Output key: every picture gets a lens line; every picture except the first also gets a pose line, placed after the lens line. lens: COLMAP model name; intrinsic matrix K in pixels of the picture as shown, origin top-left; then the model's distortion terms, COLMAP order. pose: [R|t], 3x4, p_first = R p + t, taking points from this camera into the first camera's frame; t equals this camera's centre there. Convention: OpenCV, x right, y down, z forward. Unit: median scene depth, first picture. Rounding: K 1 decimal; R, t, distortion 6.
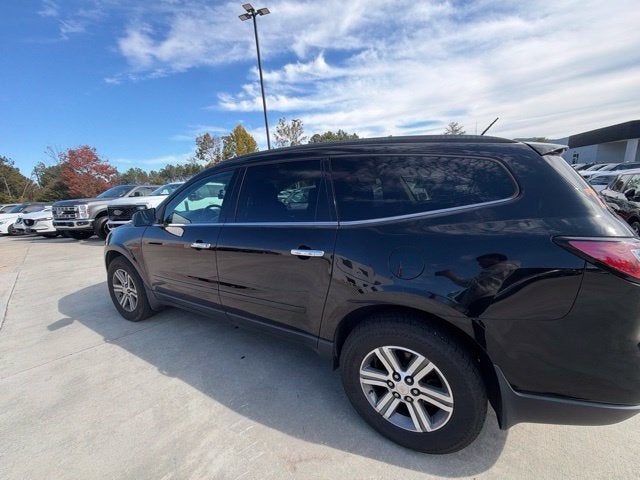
lens RADIAL K [[255.5, 0, 319.0], [0, 255.5, 236.5], [0, 0, 1]] dist [0.001111, -0.000120]
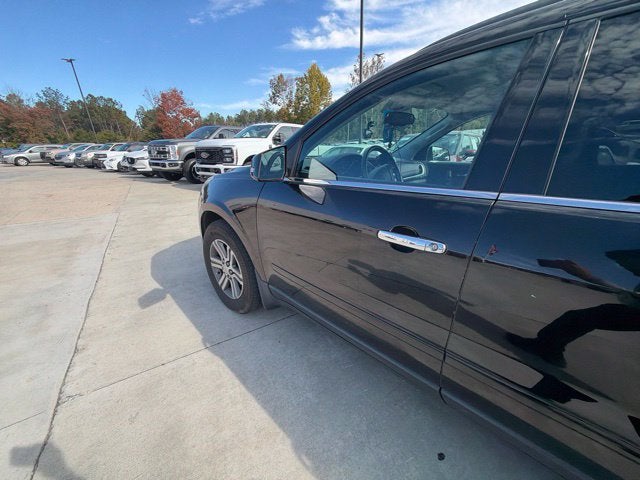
lens RADIAL K [[257.1, 0, 318.7], [0, 257.1, 237.0], [0, 0, 1]] dist [-0.000642, 0.000025]
pose [[0.967406, 0.122519, -0.221620, -0.116485], [-0.080995, 0.978898, 0.187611, -0.009133], [0.239929, -0.163546, 0.956915, 0.127216]]
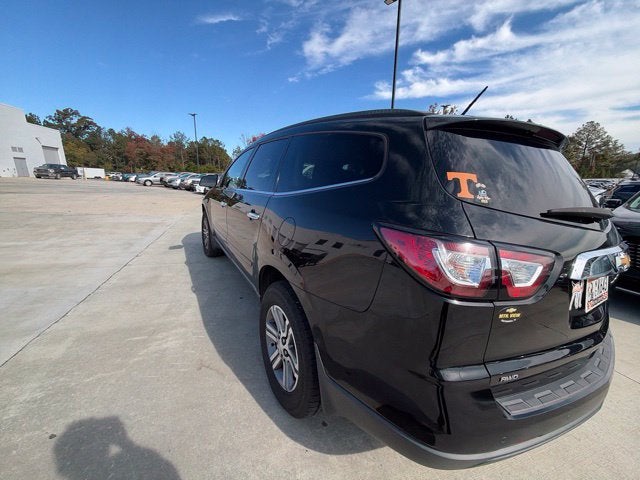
lens RADIAL K [[254.7, 0, 319.1], [0, 254.7, 237.7], [0, 0, 1]] dist [0.000926, -0.000340]
pose [[0.864948, 0.193402, -0.463098, 0.138733], [-0.173466, 0.981100, 0.085743, 0.001400], [0.470929, 0.006169, 0.882150, 0.016500]]
